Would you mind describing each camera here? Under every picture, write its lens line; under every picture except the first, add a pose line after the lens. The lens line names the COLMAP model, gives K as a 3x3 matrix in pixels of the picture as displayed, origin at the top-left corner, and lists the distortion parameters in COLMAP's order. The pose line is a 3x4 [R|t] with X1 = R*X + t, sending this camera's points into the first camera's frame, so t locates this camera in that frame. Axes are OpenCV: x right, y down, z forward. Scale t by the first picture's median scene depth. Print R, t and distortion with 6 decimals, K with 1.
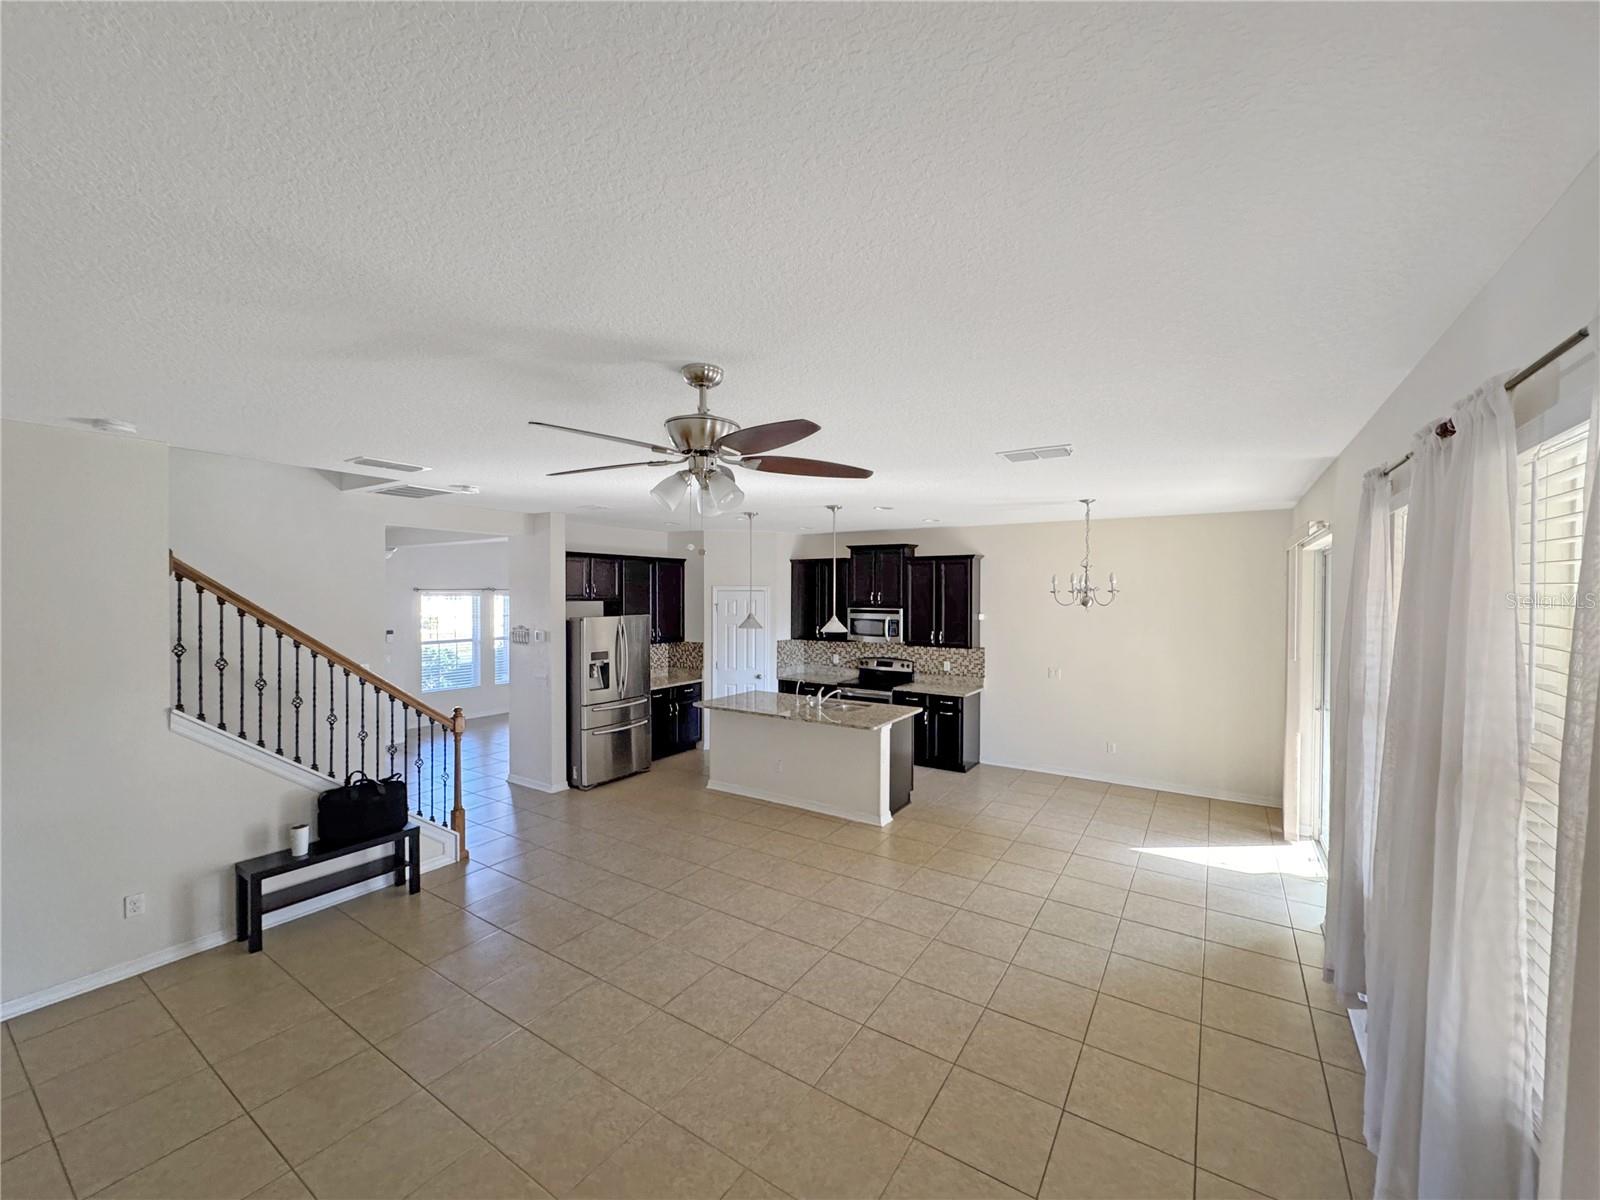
lens RADIAL K [[640.4, 0, 799.1], [0, 640.4, 598.8], [0, 0, 1]] dist [-0.001524, -0.000115]
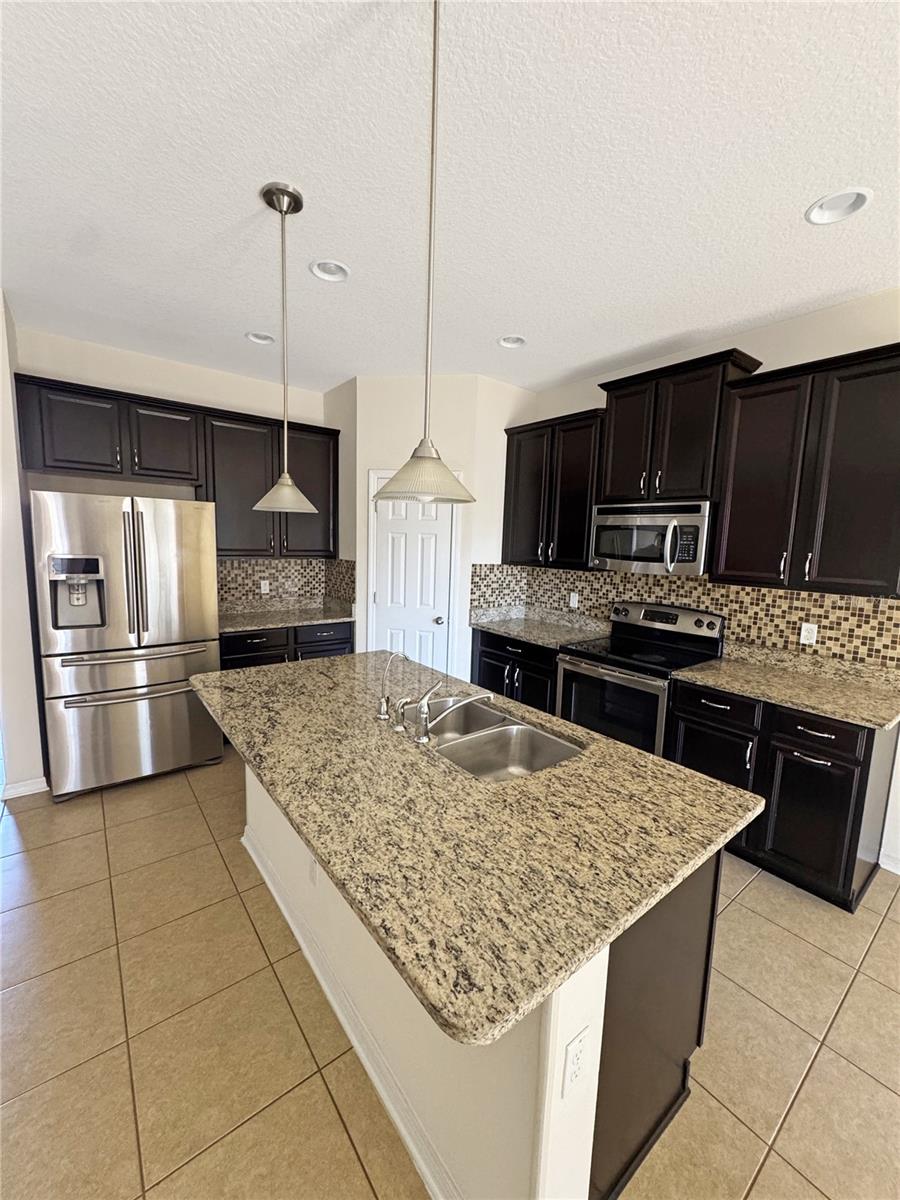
lens RADIAL K [[480.3, 0, 454.6], [0, 480.3, 598.2], [0, 0, 1]] dist [-0.001524, -0.000115]
pose [[0.948434, 0.066636, -0.309891, 0.093901], [-0.033961, 0.993388, 0.109671, 0.049701], [0.315150, -0.093492, 0.944426, 0.577196]]
